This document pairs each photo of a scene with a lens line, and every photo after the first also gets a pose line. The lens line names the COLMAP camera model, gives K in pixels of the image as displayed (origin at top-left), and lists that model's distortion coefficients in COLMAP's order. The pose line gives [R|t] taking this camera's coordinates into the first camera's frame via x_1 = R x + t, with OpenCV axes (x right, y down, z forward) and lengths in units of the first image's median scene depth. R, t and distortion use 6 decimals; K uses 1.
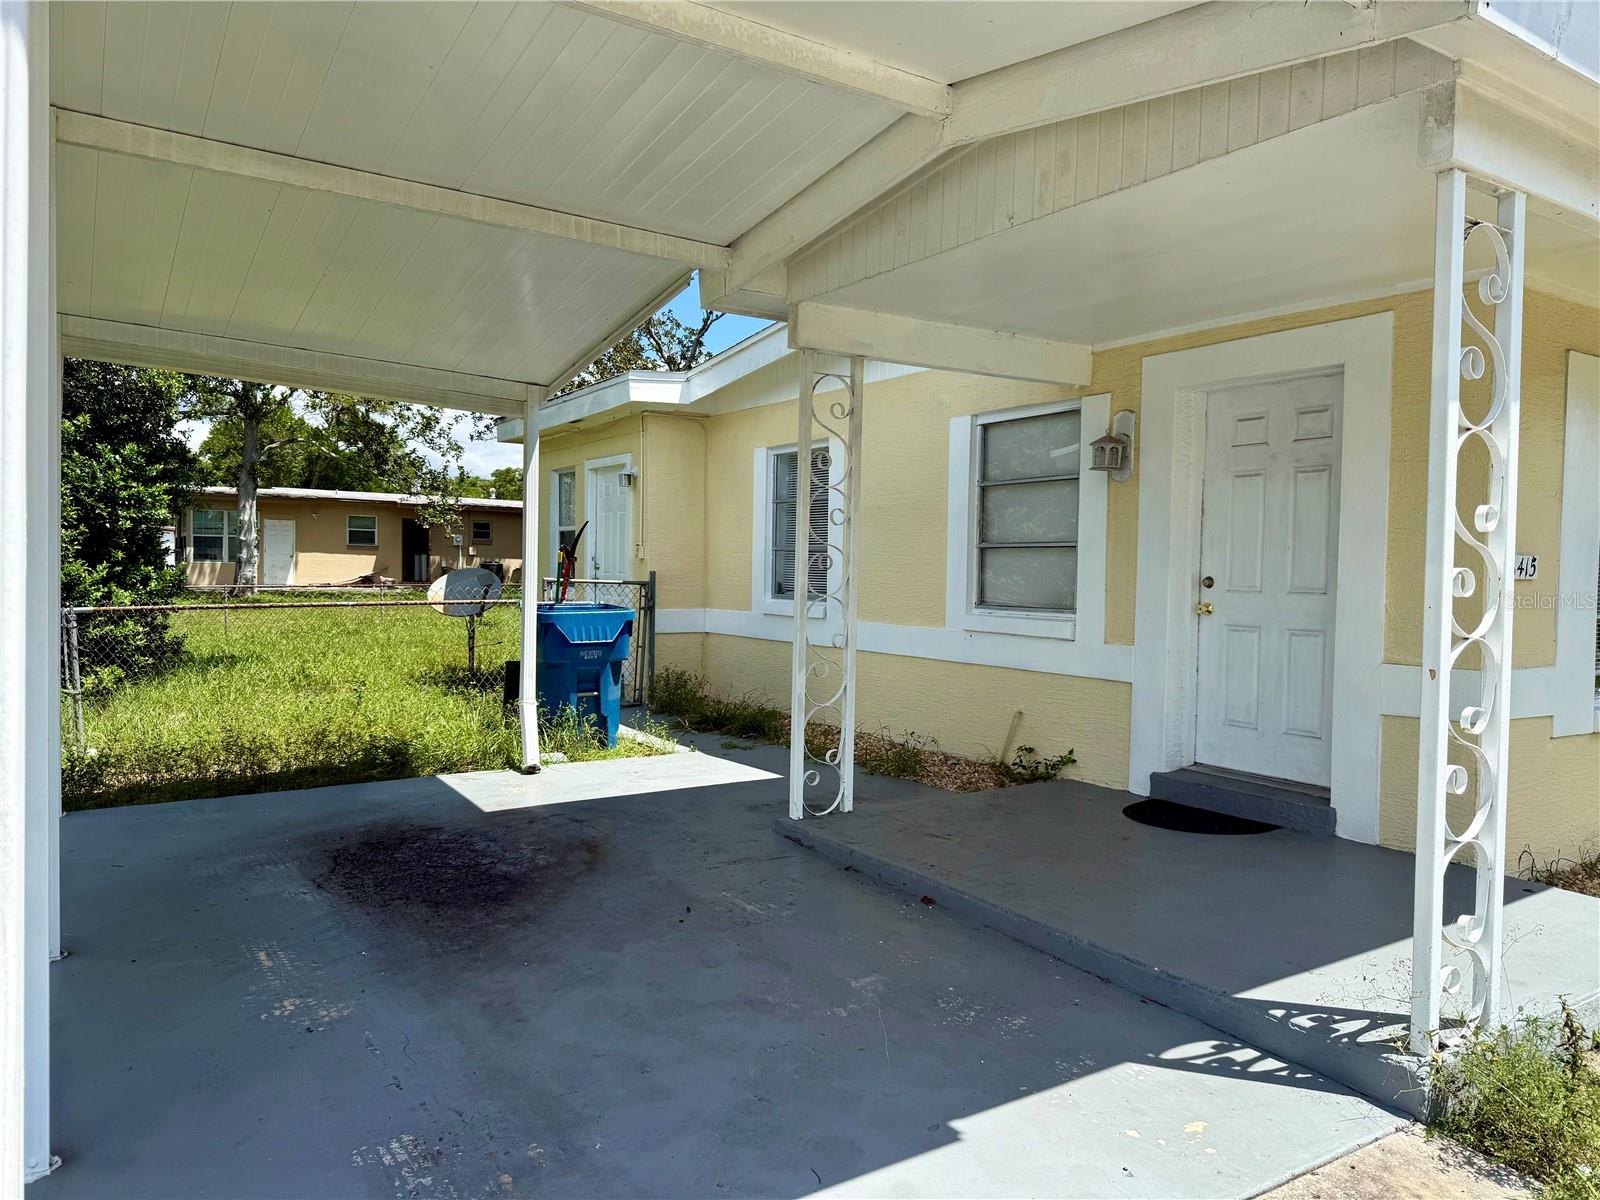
lens RADIAL K [[1103.6, 0, 804.8], [0, 1103.6, 598.7], [0, 0, 1]] dist [0.009169, 0.000970]
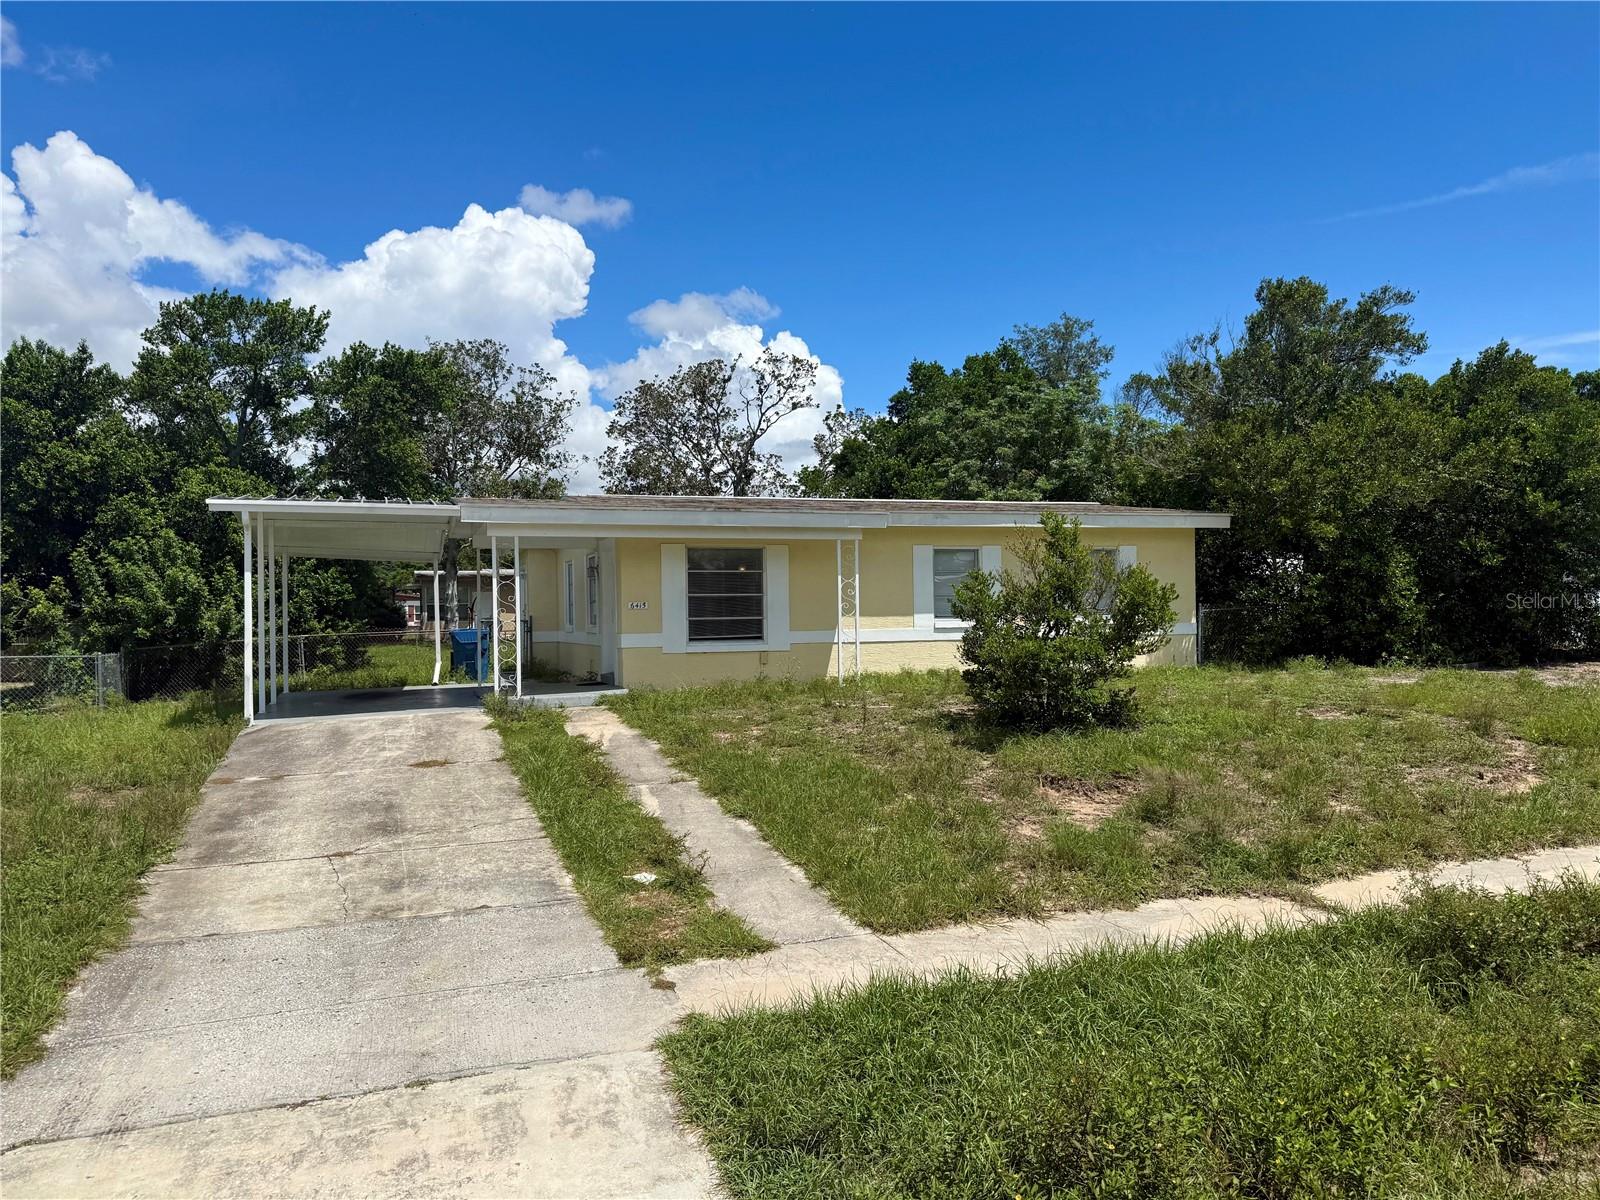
lens RADIAL K [[1103.6, 0, 800.2], [0, 1103.6, 601.7], [0, 0, 1]] dist [0.009169, 0.000970]
pose [[0.970296, -0.036477, -0.239154, 0.308174], [0.026514, 0.998646, -0.044747, 0.020591], [0.240462, 0.037076, 0.969950, -0.350010]]
